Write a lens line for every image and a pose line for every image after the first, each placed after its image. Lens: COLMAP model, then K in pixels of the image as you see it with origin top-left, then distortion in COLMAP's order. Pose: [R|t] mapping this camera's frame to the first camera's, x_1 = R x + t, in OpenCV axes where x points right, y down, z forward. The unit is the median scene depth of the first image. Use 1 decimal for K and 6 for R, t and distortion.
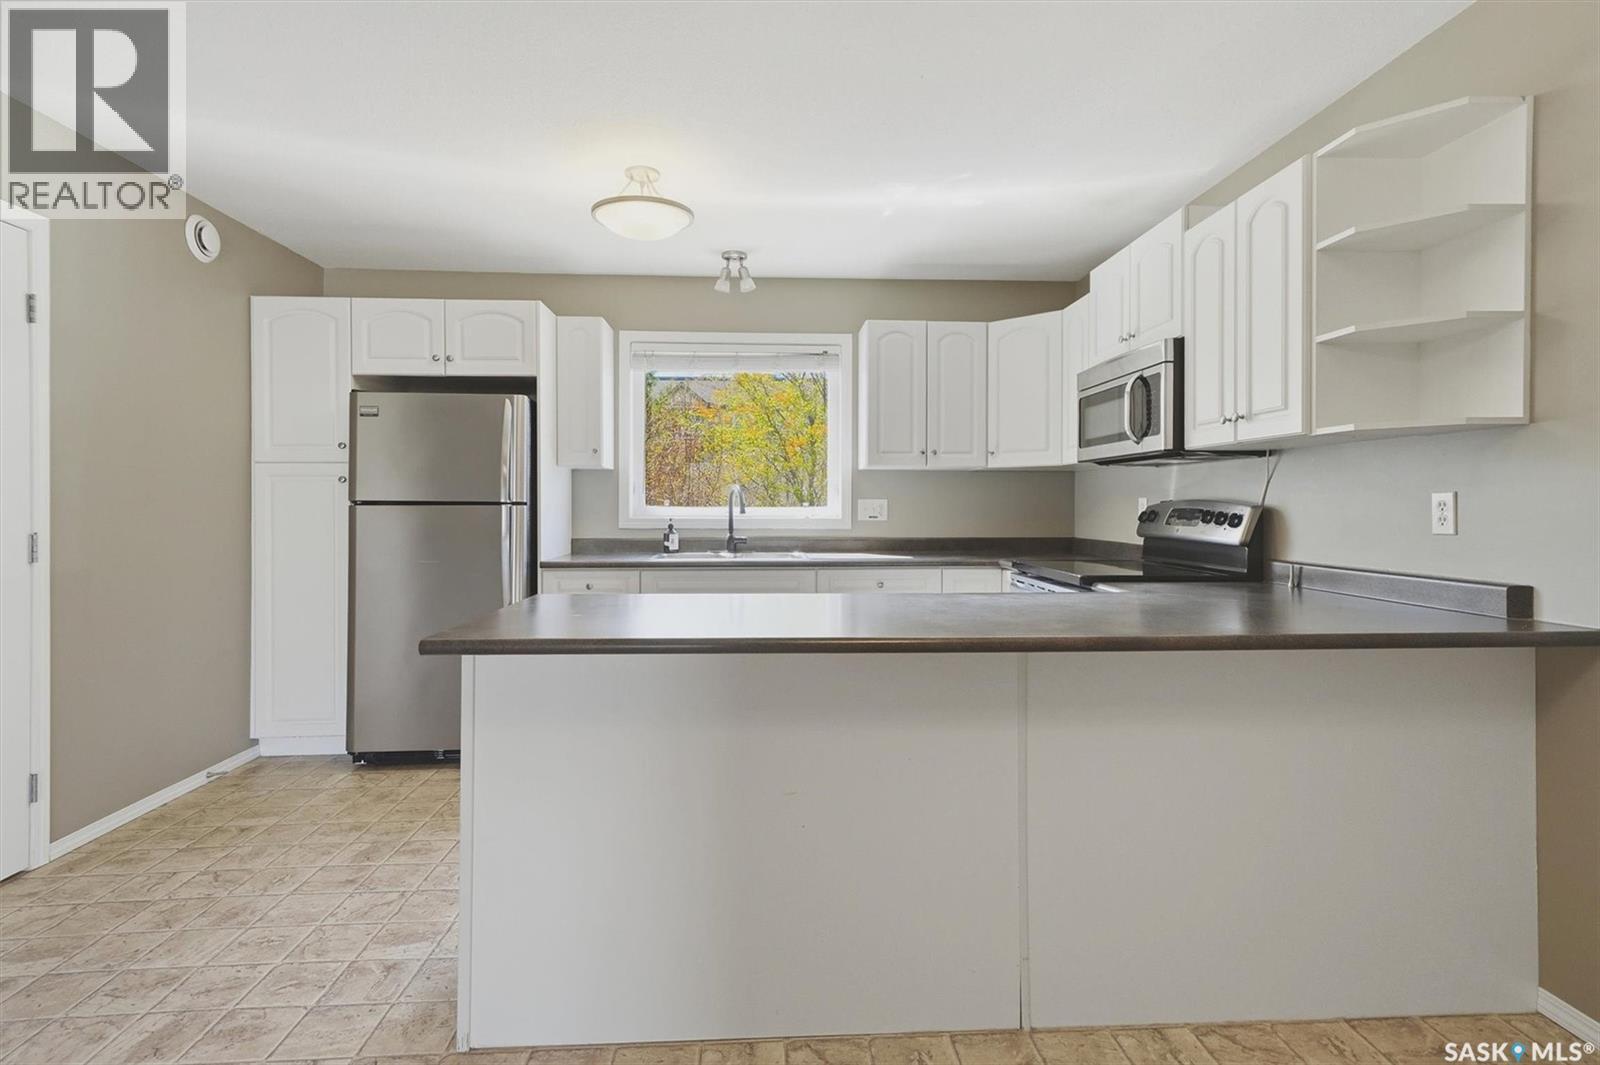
lens RADIAL K [[821.4, 0, 786.7], [0, 821.4, 502.0], [0, 0, 1]] dist [0.010073, 0.001836]
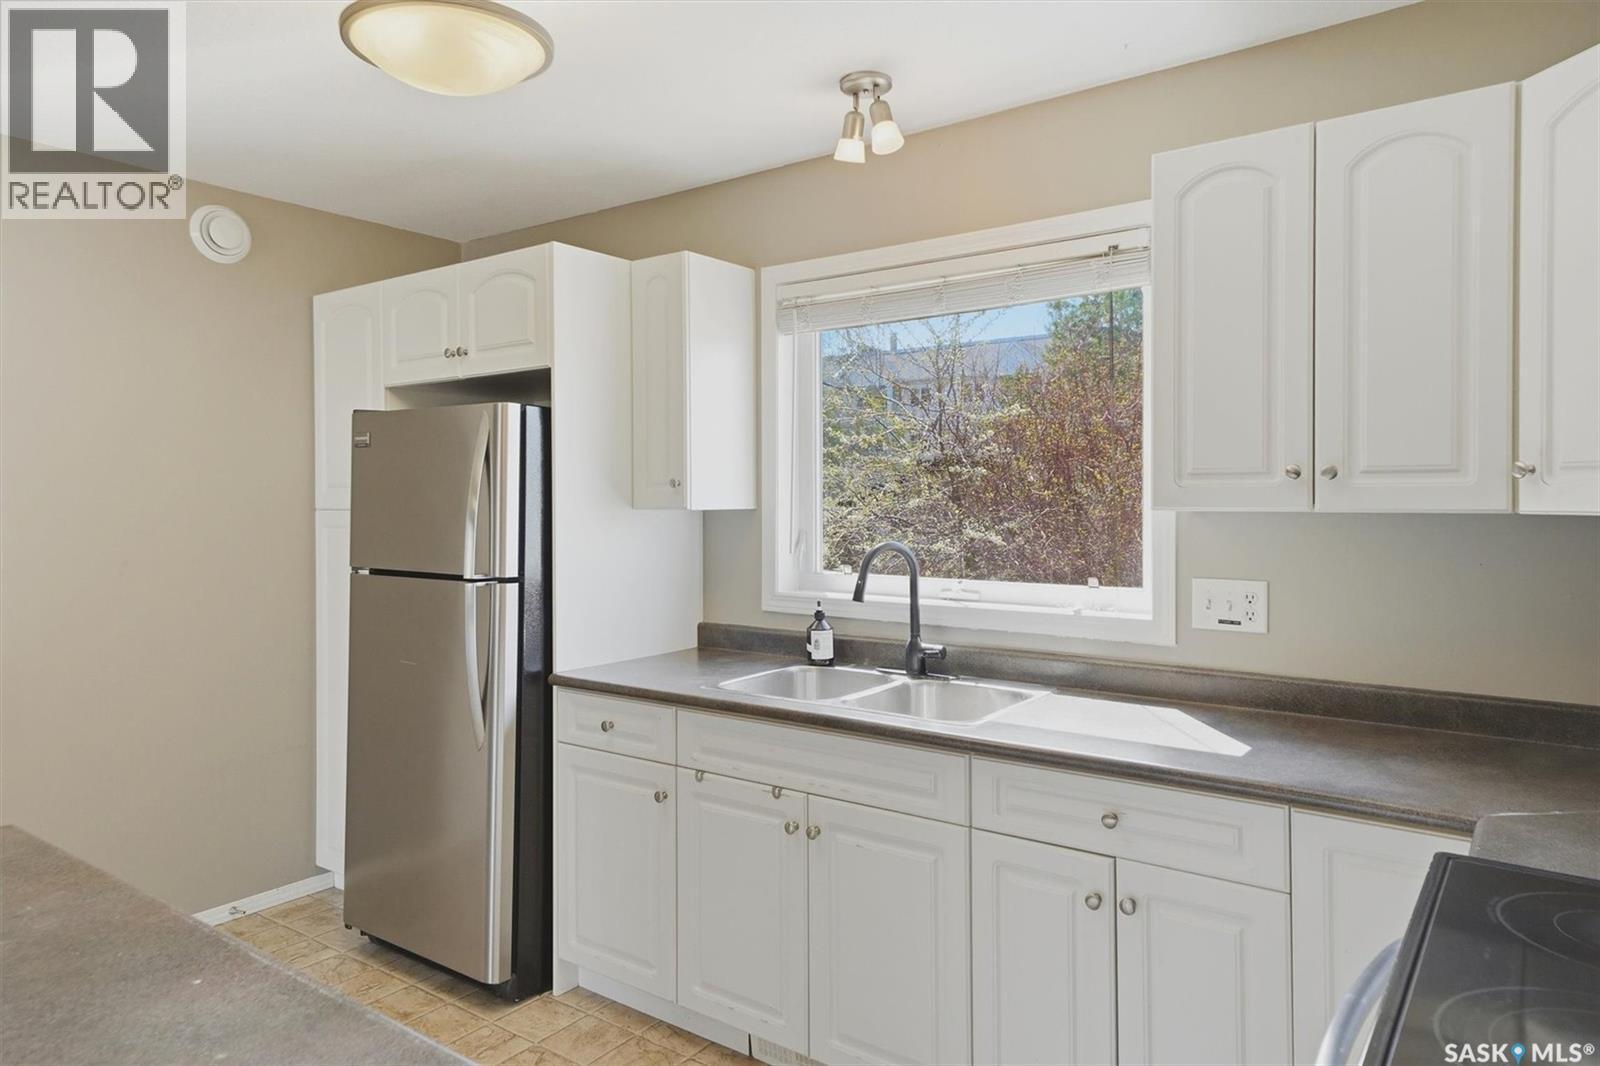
lens RADIAL K [[1032.1, 0, 790.2], [0, 1032.1, 503.7], [0, 0, 1]] dist [0.025086, -0.002229]
pose [[0.770366, -0.001164, -0.637601, 0.288919], [0.009906, 0.999899, 0.010143, -0.053169], [0.637525, -0.014130, 0.770300, 0.478771]]
